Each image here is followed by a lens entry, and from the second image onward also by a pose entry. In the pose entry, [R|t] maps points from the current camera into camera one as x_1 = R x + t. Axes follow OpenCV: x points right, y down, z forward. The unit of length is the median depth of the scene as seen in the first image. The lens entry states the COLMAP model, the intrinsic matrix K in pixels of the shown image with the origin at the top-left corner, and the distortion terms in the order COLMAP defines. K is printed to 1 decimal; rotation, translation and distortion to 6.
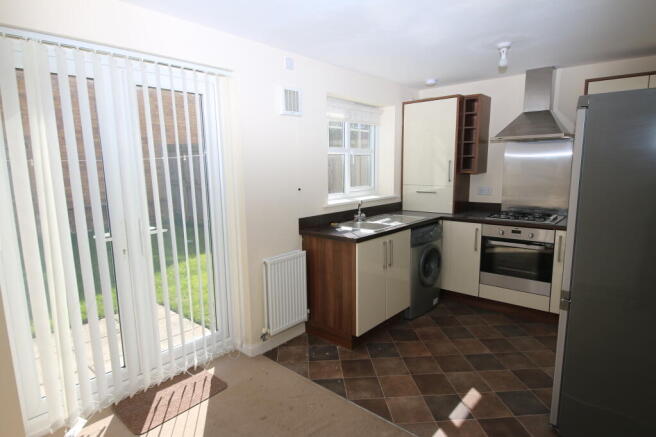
lens RADIAL K [[369.1, 0, 327.5], [0, 369.1, 217.8], [0, 0, 1]] dist [0.040948, -0.046454]
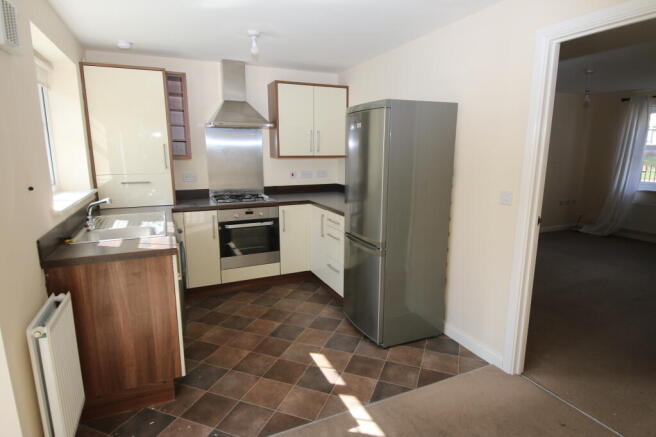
lens RADIAL K [[369.1, 0, 327.5], [0, 369.1, 217.8], [0, 0, 1]] dist [0.040948, -0.046454]
pose [[0.410264, -0.149621, 0.899609, -0.376898], [0.123630, 0.986468, 0.107686, -0.036010], [-0.903548, 0.067039, 0.423210, 0.345175]]
